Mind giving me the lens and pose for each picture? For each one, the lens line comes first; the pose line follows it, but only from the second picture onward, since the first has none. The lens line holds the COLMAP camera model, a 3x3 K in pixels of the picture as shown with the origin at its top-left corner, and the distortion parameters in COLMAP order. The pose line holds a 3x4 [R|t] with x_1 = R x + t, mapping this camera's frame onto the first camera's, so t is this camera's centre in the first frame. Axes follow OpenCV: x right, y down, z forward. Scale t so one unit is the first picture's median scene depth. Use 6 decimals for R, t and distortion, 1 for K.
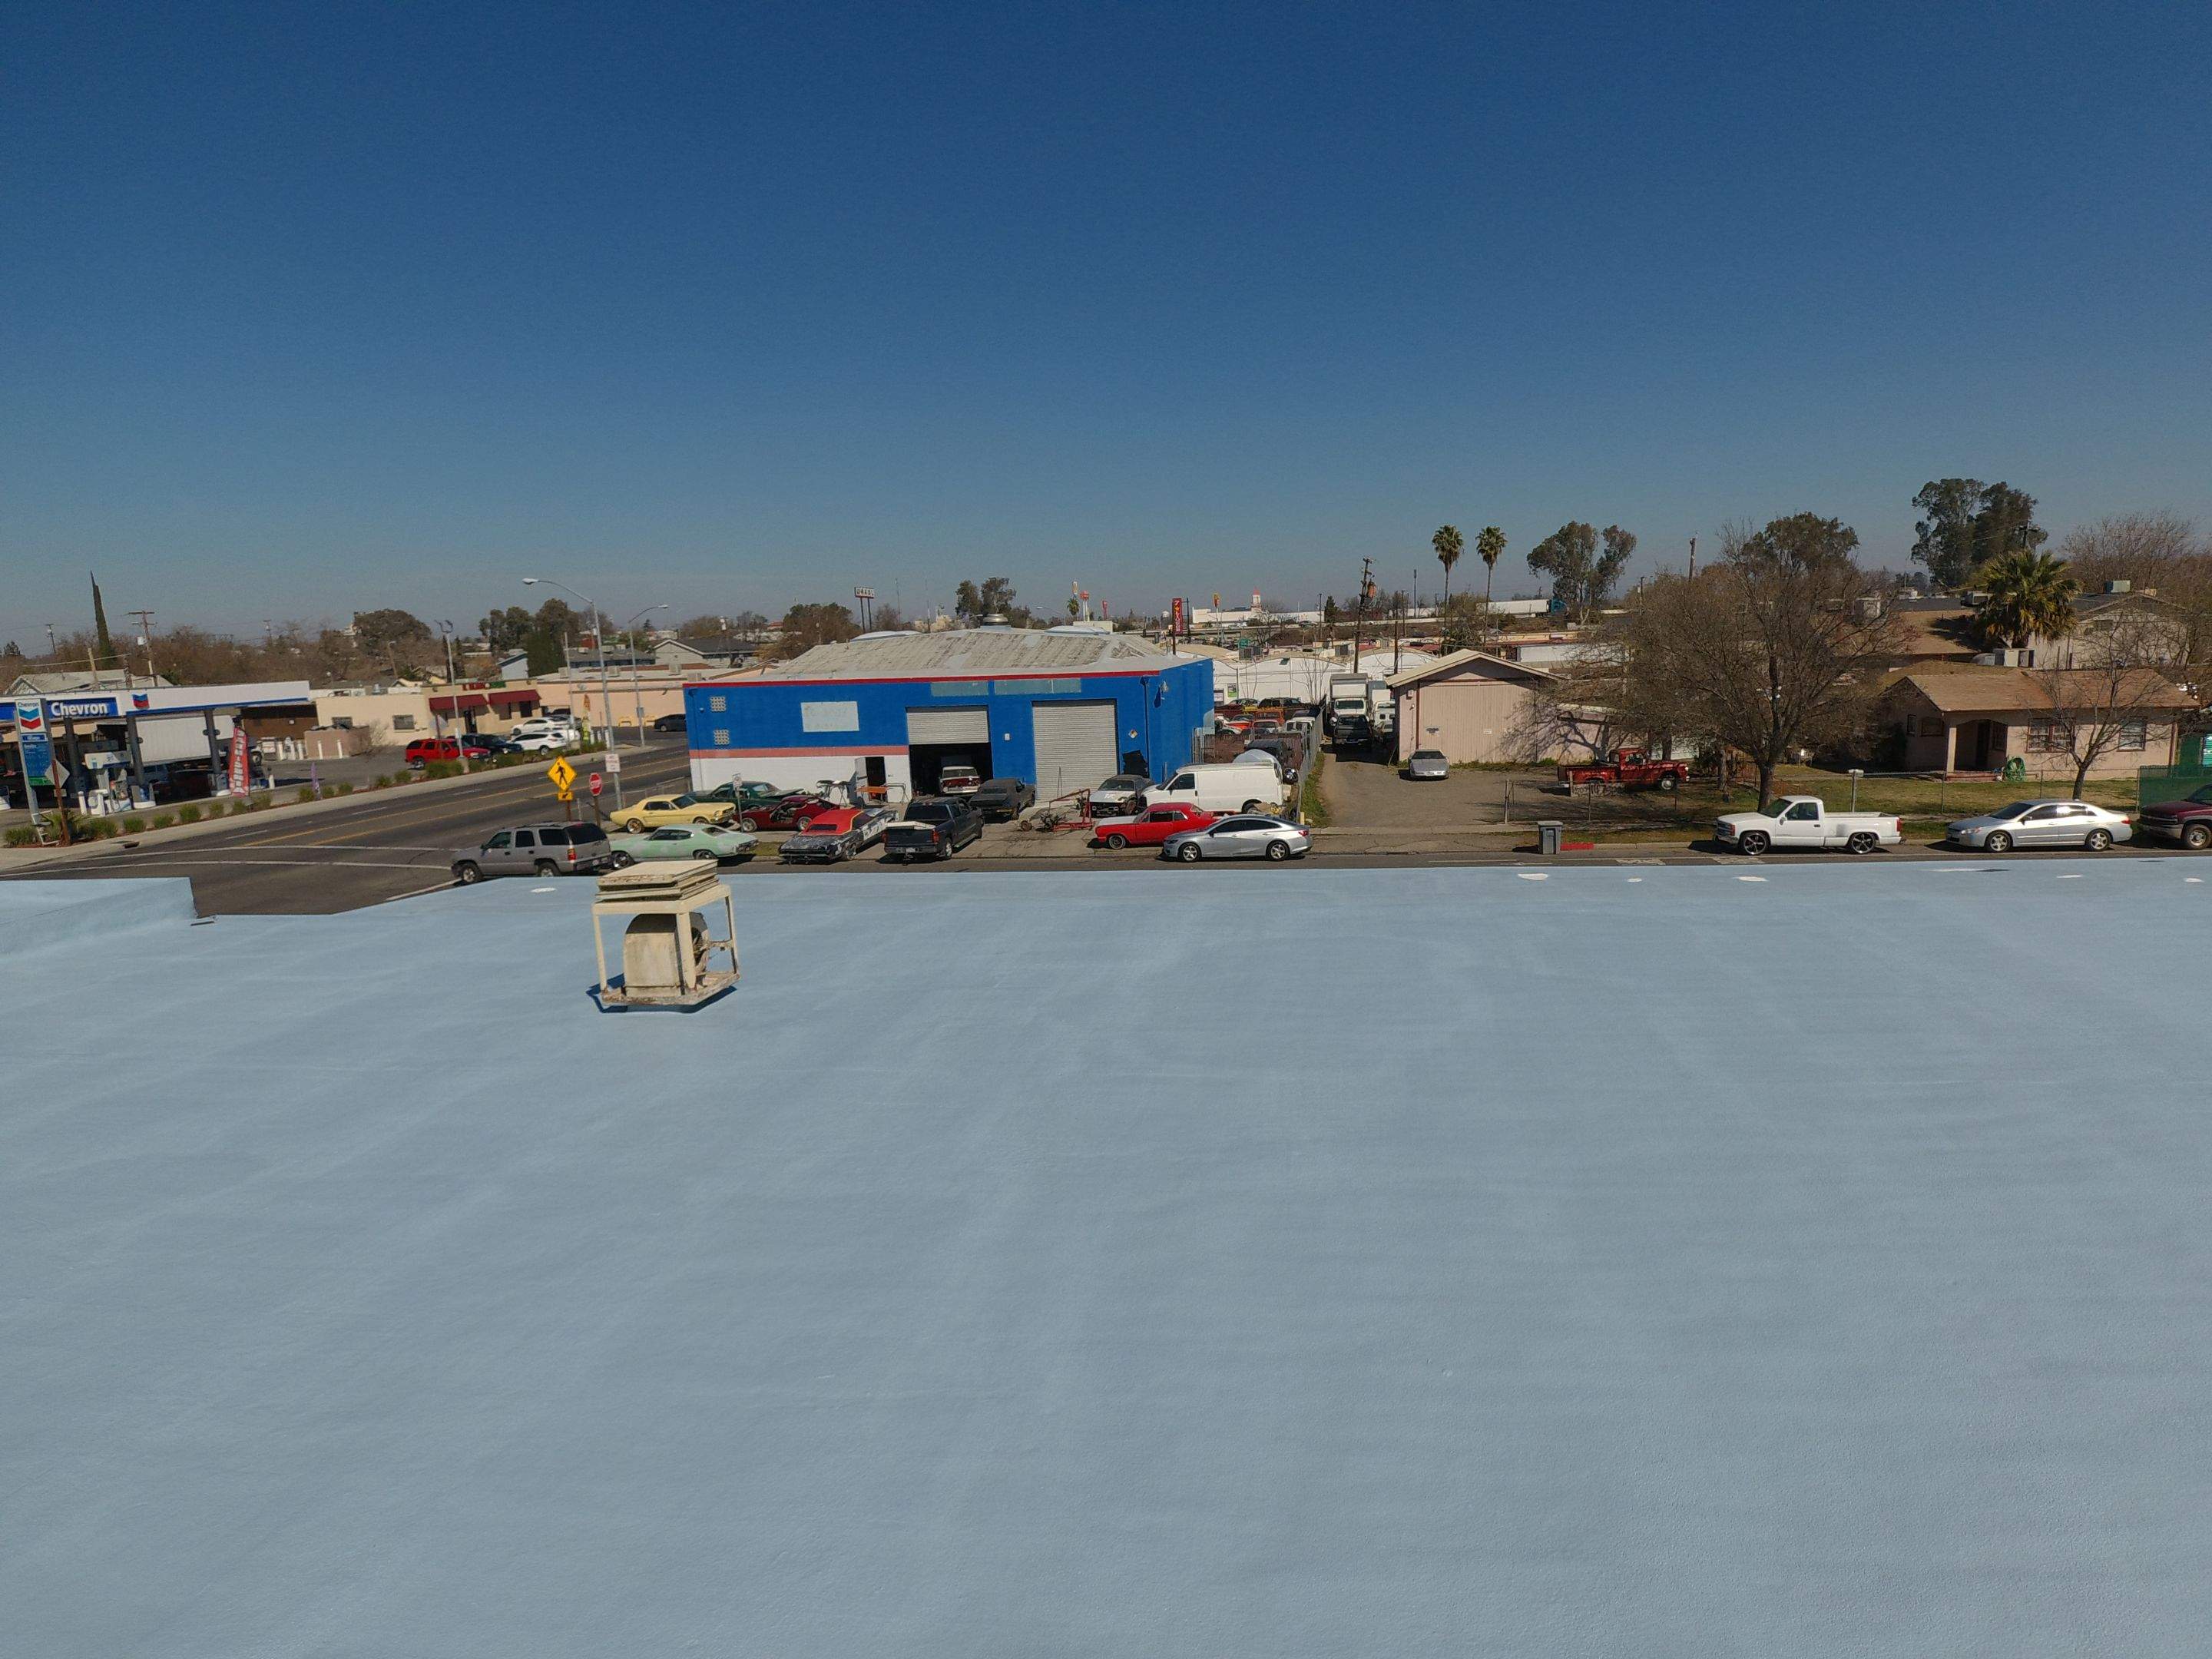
lens RADIAL K [[1321.3, 0, 1164.9], [0, 1321.3, 880.2], [0, 0, 1]] dist [0.097731, -0.131730]
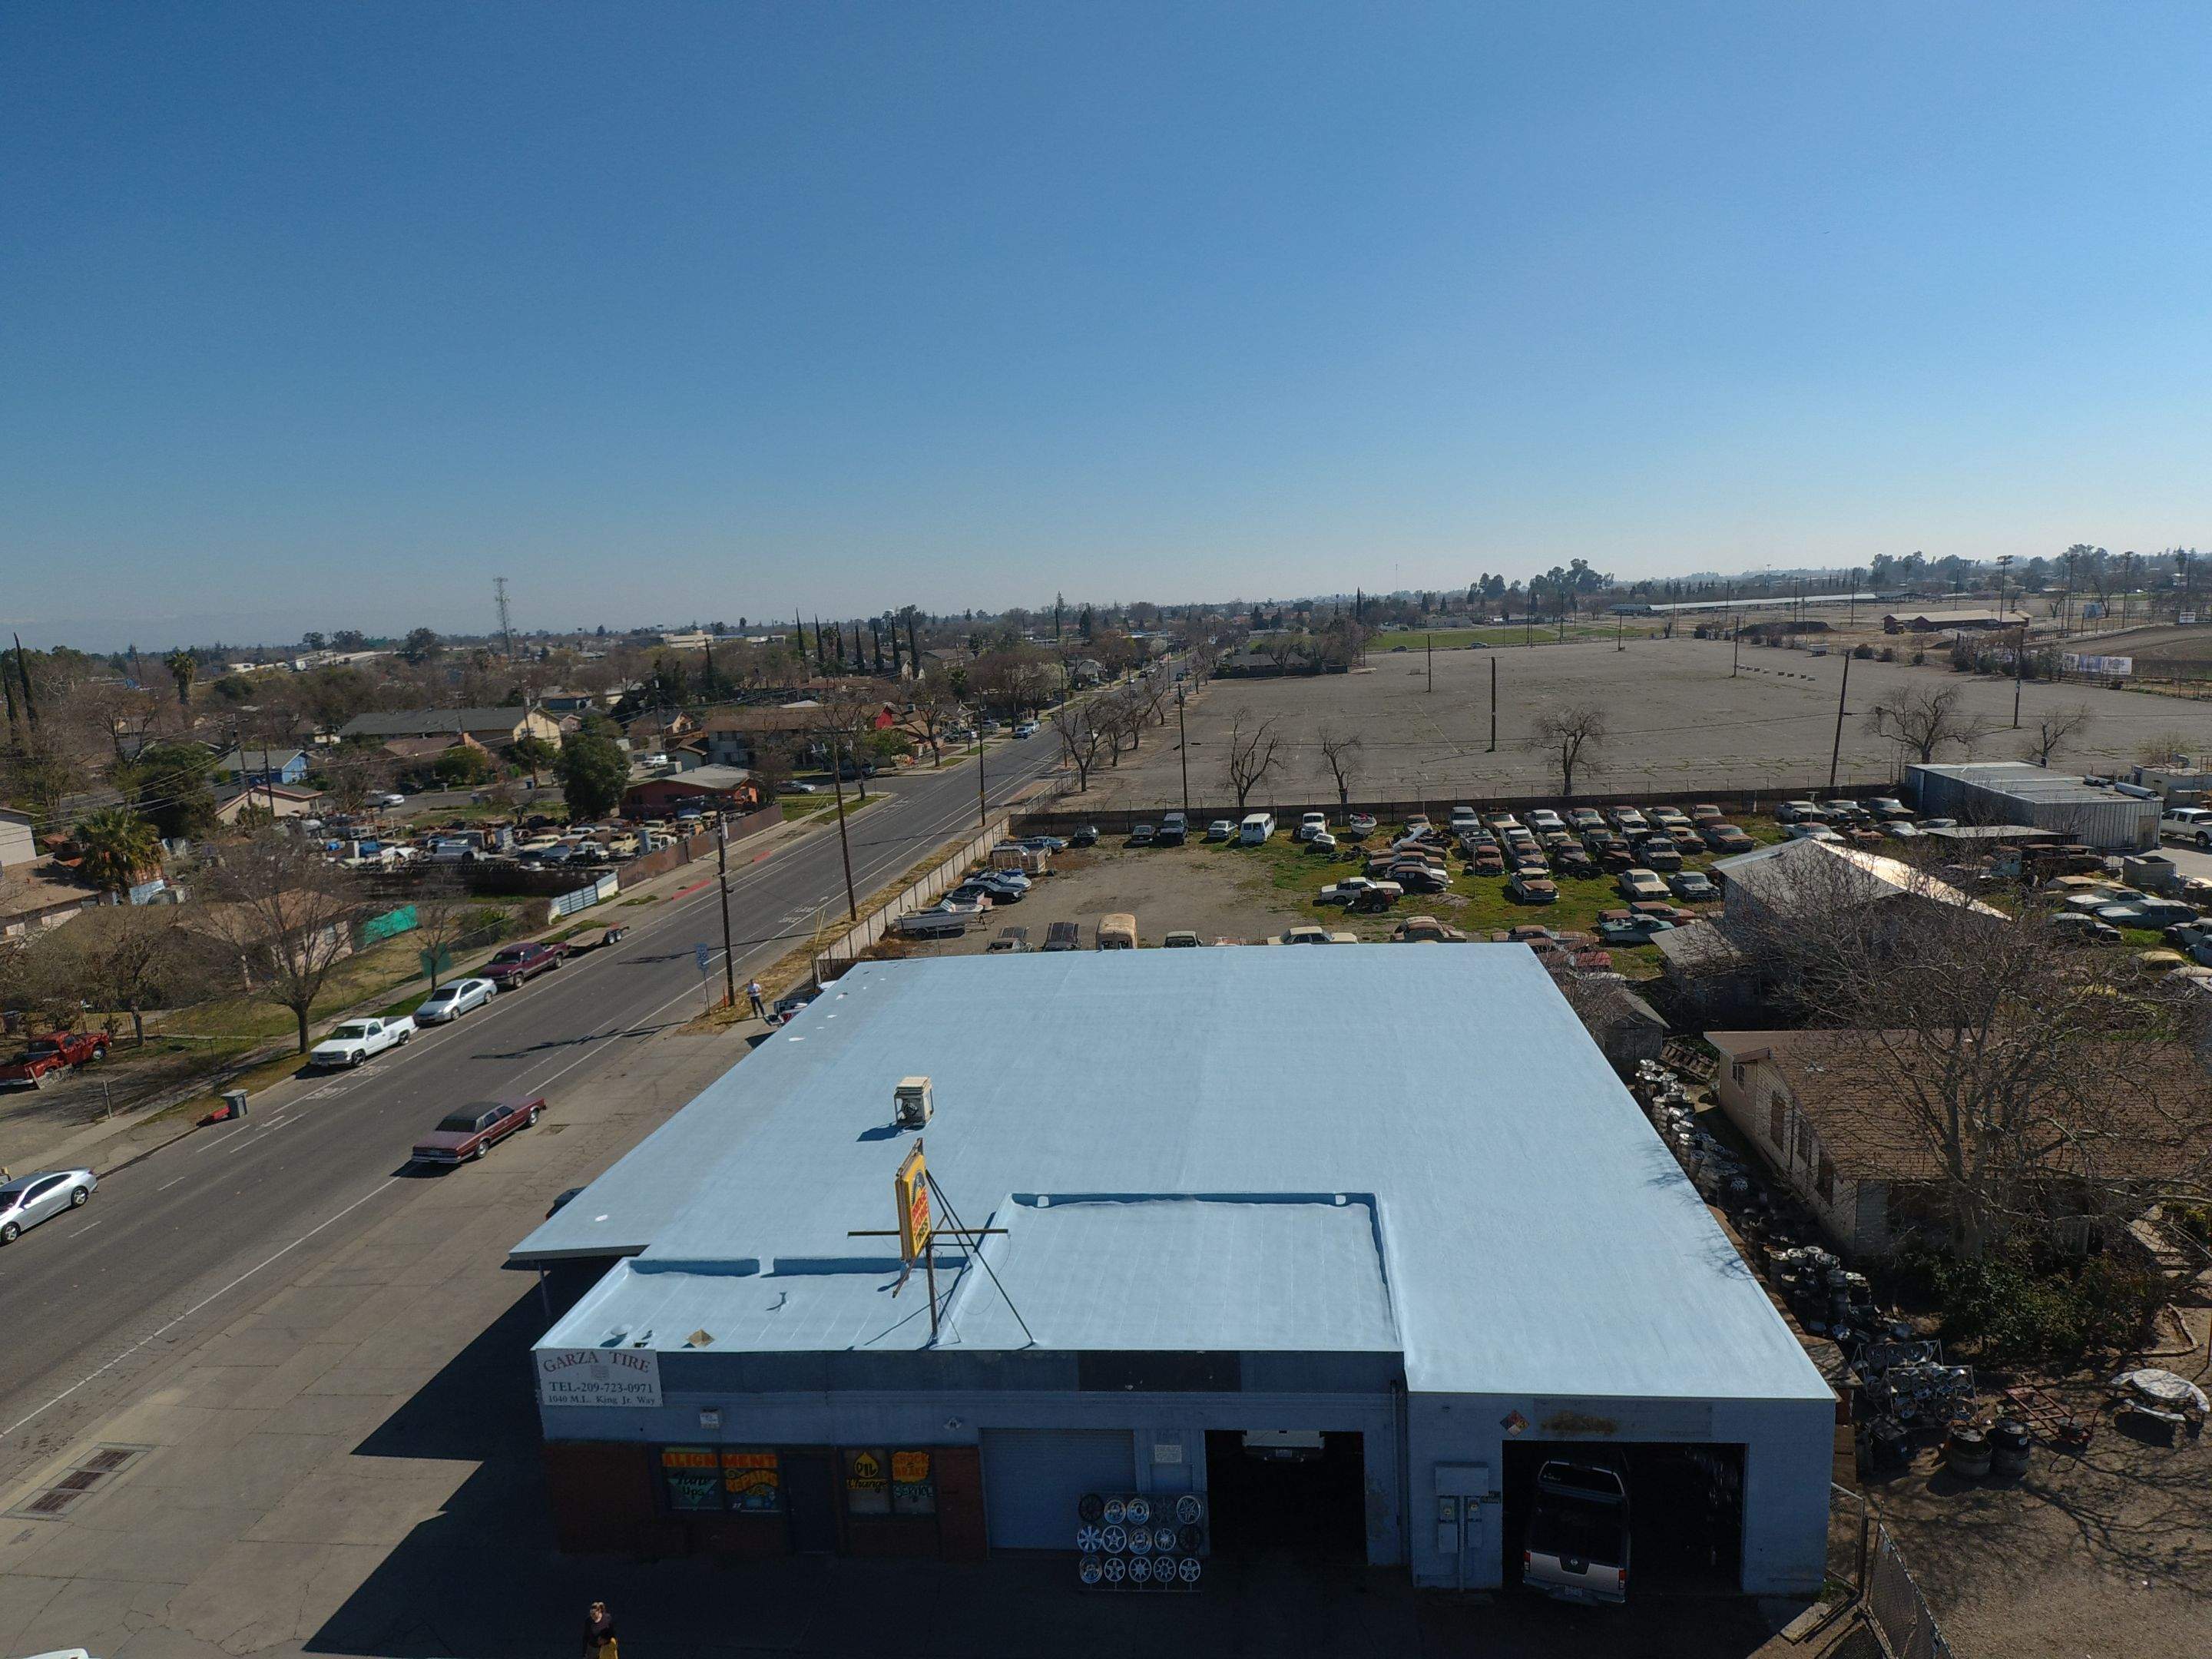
lens RADIAL K [[1321.3, 0, 1164.9], [0, 1321.3, 880.2], [0, 0, 1]] dist [0.097731, -0.131730]
pose [[-0.032510, -0.166015, 0.985587, -0.723699], [0.236837, 0.956744, 0.168968, -0.181595], [-0.971005, 0.238916, 0.008215, 0.056694]]
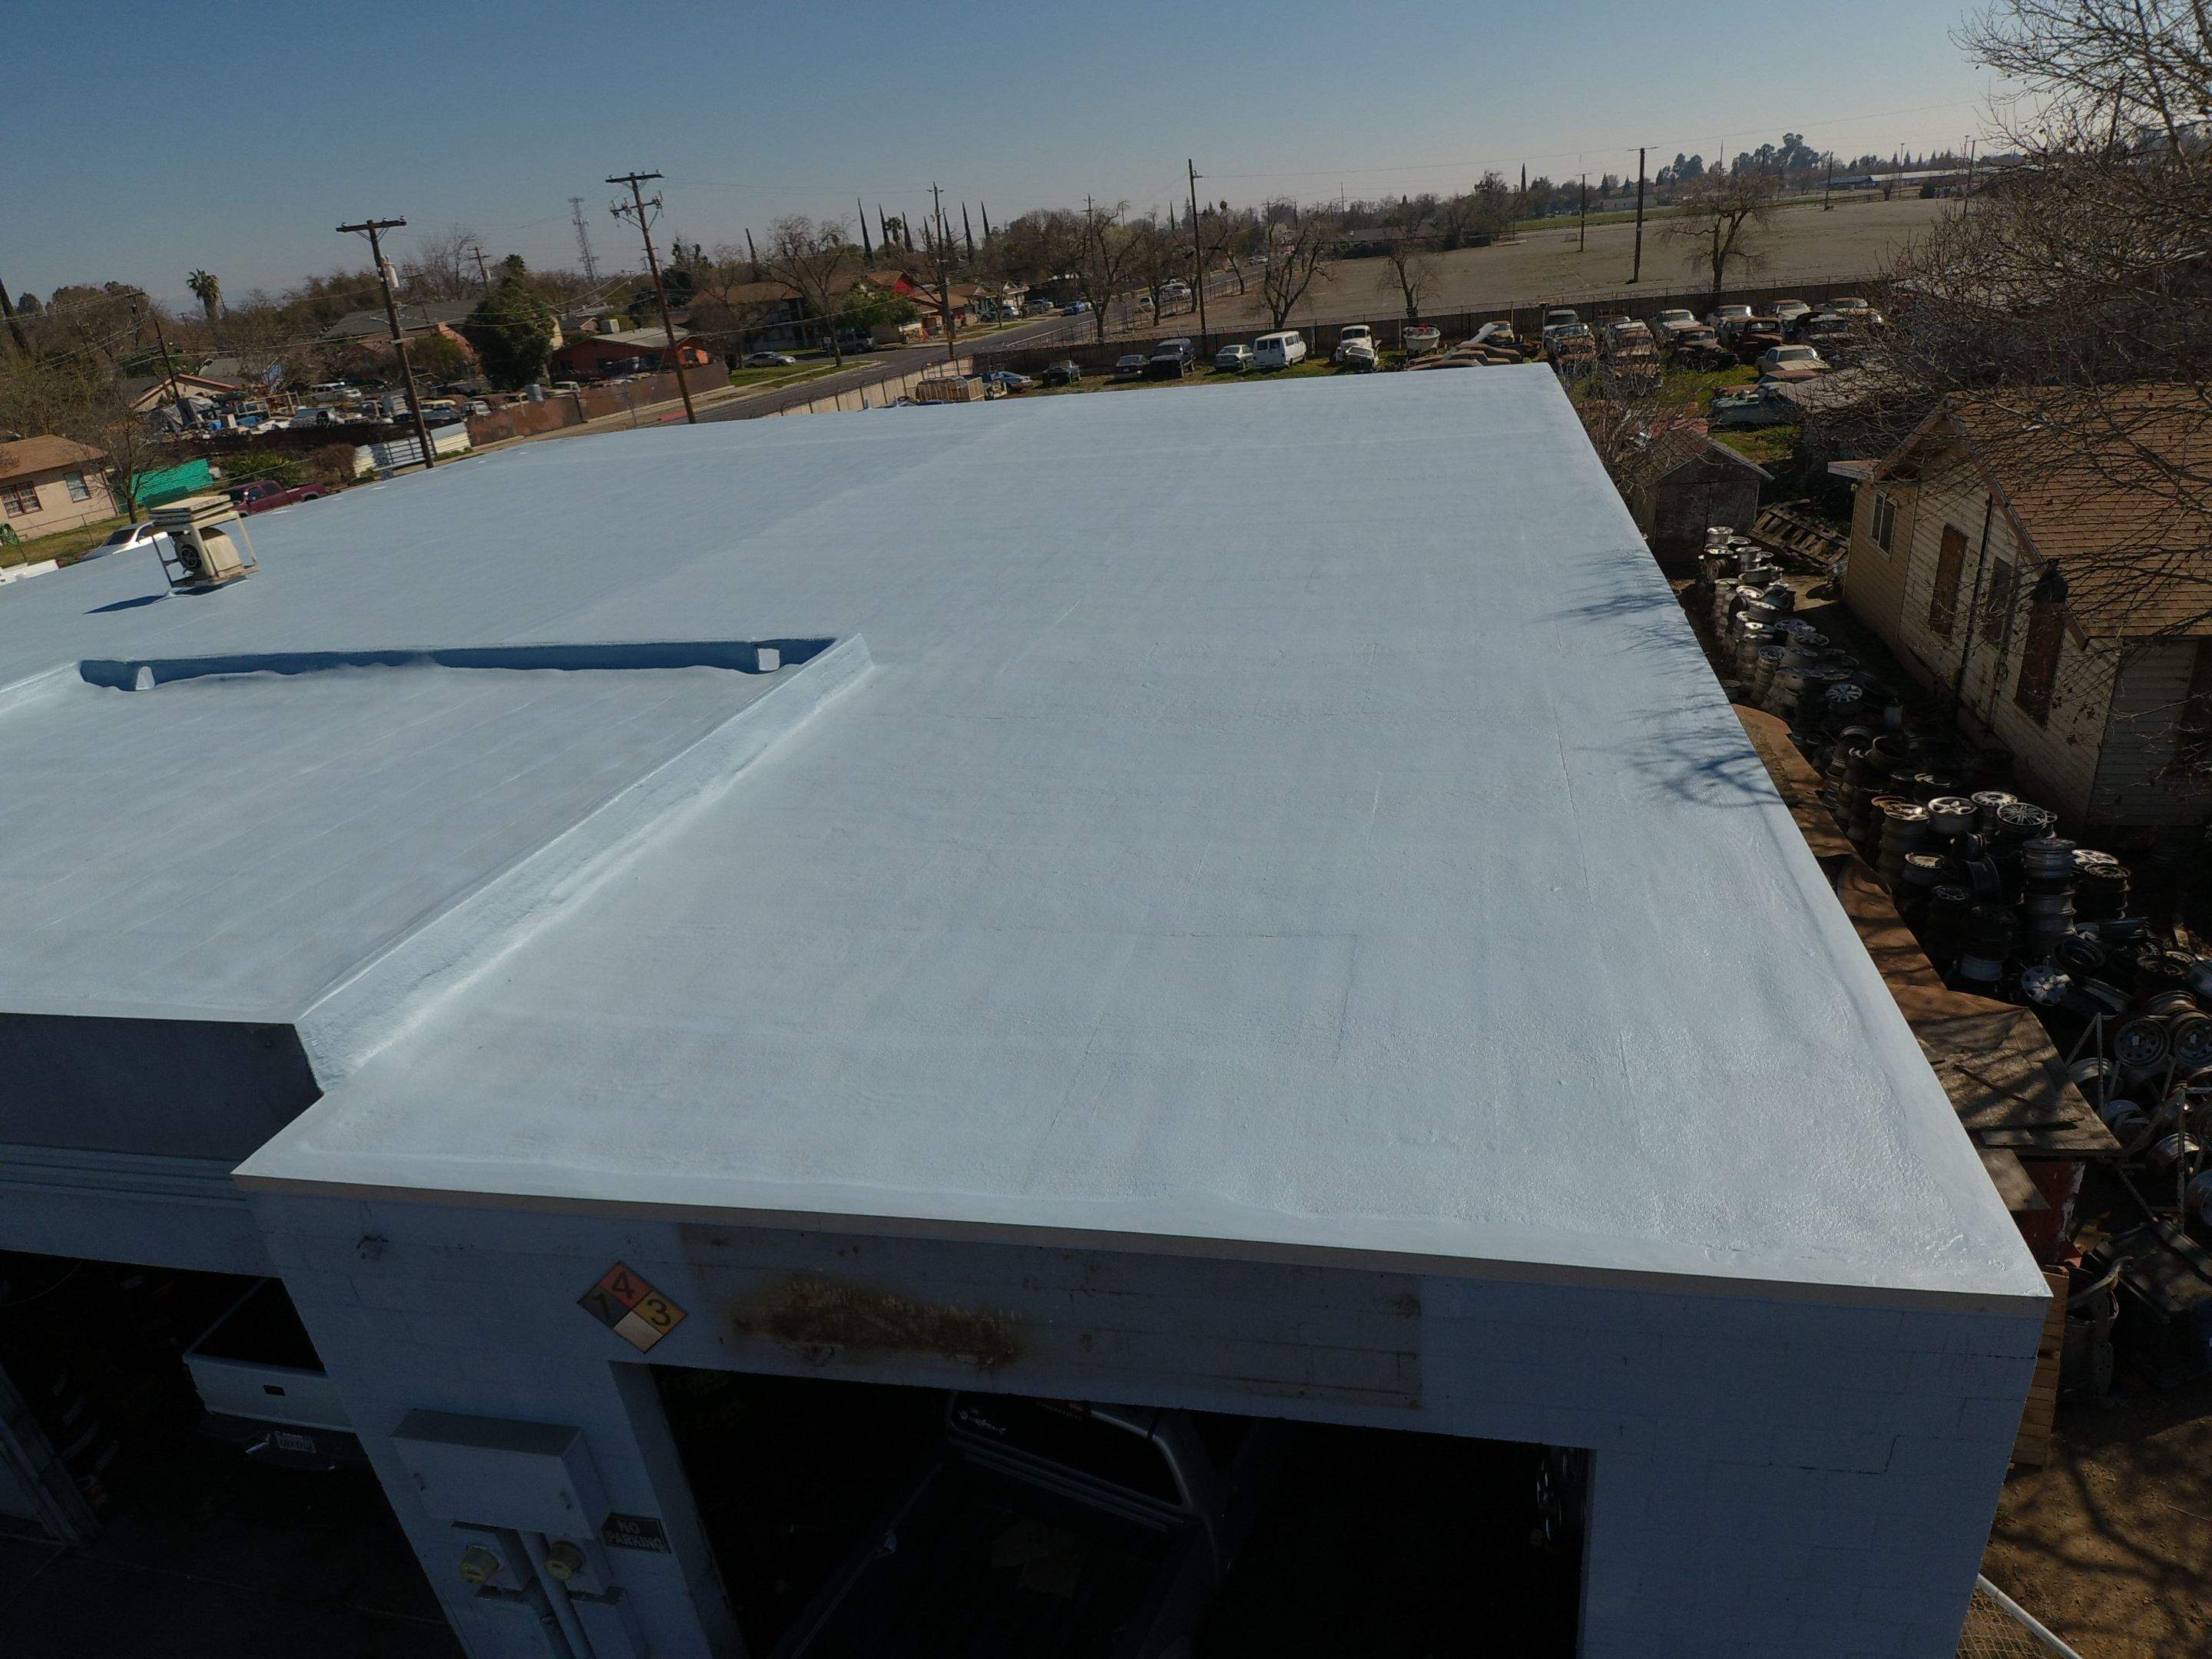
lens RADIAL K [[1321.3, 0, 1164.9], [0, 1321.3, 880.2], [0, 0, 1]] dist [0.097731, -0.131730]
pose [[0.069209, -0.404710, 0.911822, -0.415739], [0.270139, 0.887468, 0.373397, 0.023858], [-0.960331, 0.220477, 0.170749, -0.070580]]
